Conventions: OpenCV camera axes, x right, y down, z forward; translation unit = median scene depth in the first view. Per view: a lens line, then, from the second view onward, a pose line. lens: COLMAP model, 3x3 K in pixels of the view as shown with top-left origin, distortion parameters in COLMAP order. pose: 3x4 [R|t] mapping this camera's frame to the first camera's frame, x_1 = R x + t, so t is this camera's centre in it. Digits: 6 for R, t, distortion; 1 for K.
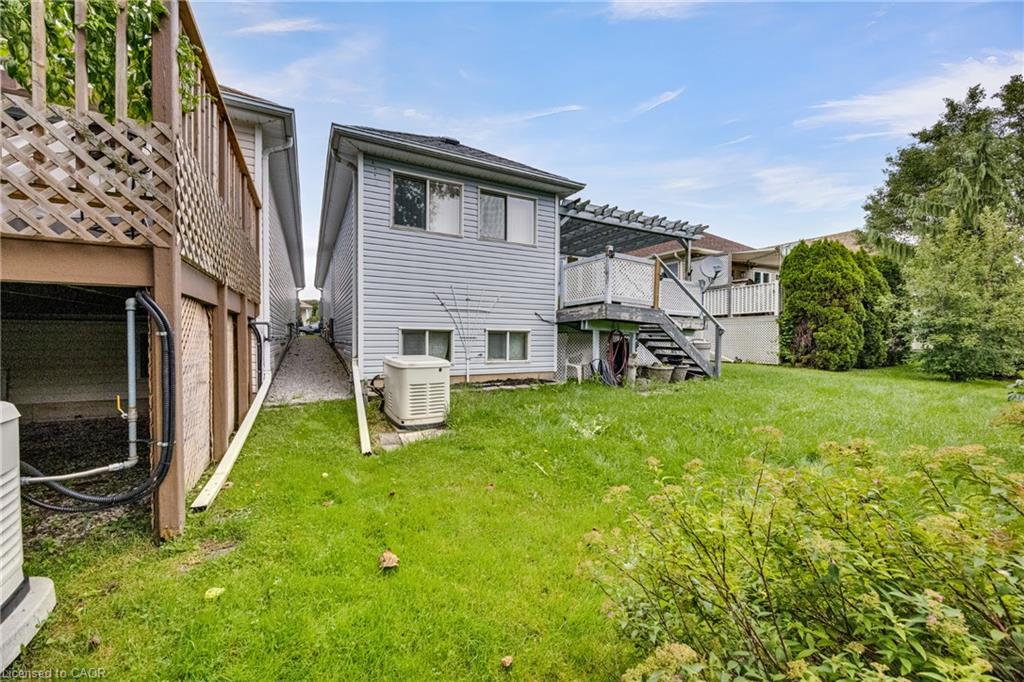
lens RADIAL K [[384.7, 0, 511.7], [0, 384.7, 342.0], [0, 0, 1]] dist [-0.002553, 0.000346]
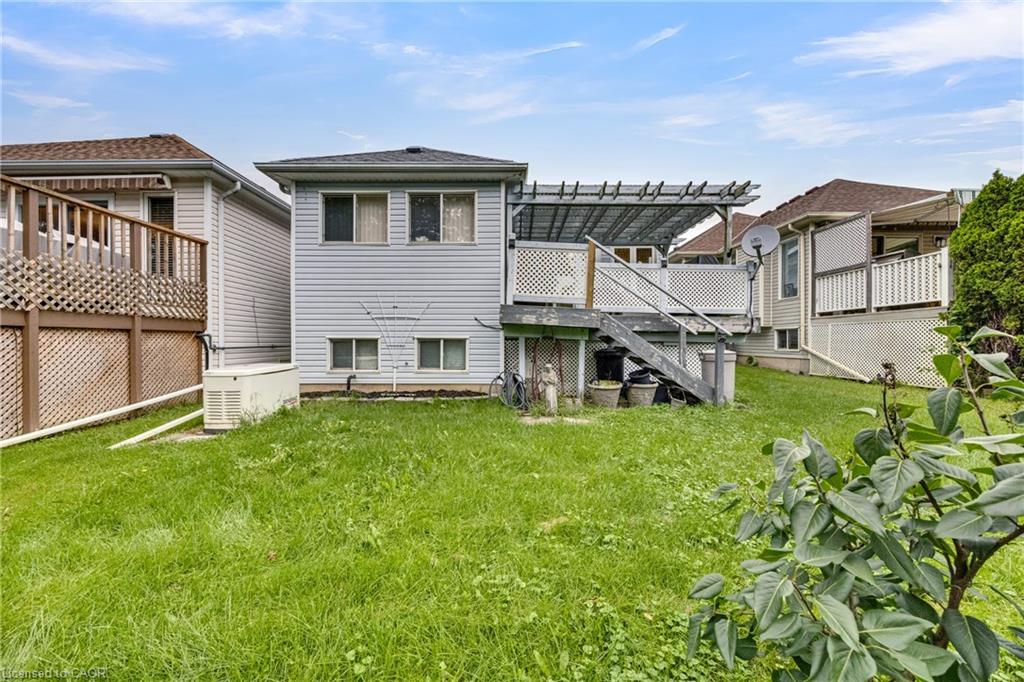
lens RADIAL K [[358.9, 0, 511.0], [0, 358.9, 342.9], [0, 0, 1]] dist [-0.006040, -0.000208]
pose [[0.885923, -0.002406, -0.463827, 0.531961], [-0.001482, 0.999967, -0.008018, -0.010847], [0.463831, 0.007791, 0.885890, 0.299457]]
